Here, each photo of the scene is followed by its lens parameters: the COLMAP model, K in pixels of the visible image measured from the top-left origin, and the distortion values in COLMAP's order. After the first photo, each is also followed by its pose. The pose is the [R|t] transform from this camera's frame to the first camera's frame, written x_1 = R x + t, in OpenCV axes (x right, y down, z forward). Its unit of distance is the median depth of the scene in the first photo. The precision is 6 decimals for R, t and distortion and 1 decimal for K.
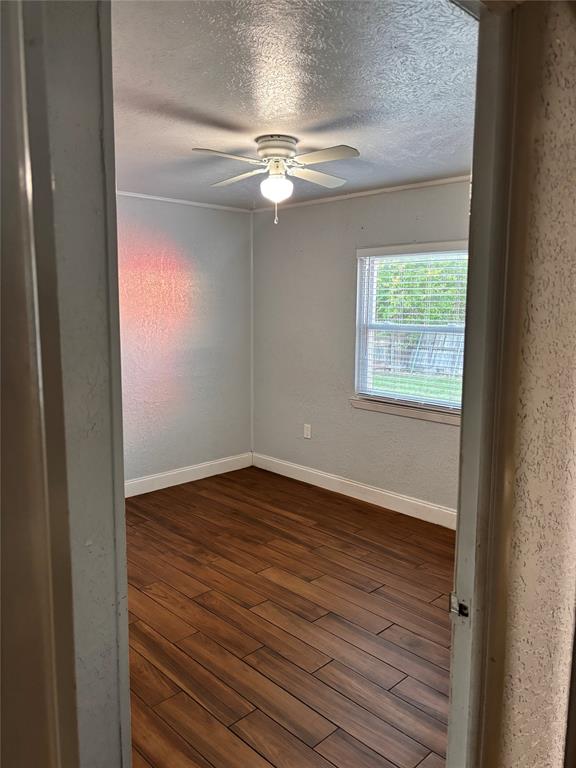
lens RADIAL K [[579.7, 0, 287.1], [0, 579.7, 384.7], [0, 0, 1]] dist [0.004293, 0.003220]
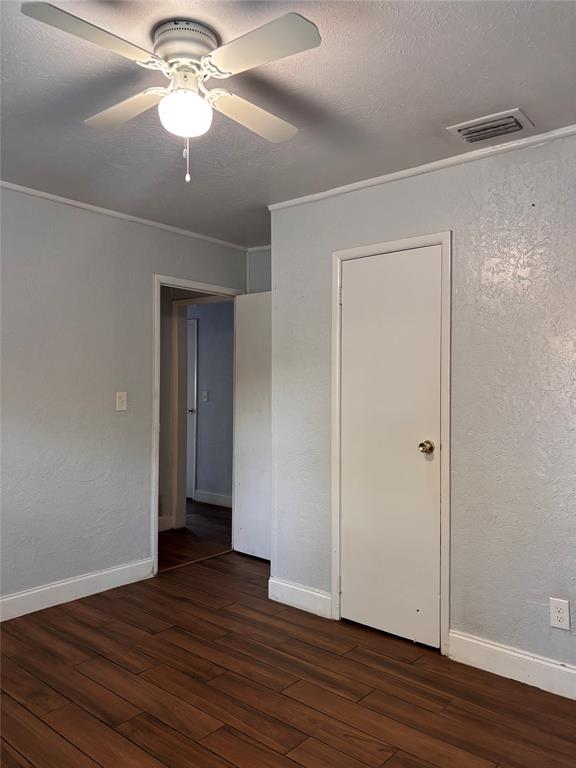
lens RADIAL K [[579.7, 0, 292.7], [0, 579.7, 383.2], [0, 0, 1]] dist [0.004293, 0.003220]
pose [[-0.995408, -0.021797, -0.093210, -0.077548], [-0.033151, 0.991970, 0.122053, -0.145844], [0.089801, 0.124582, -0.988137, 1.775077]]
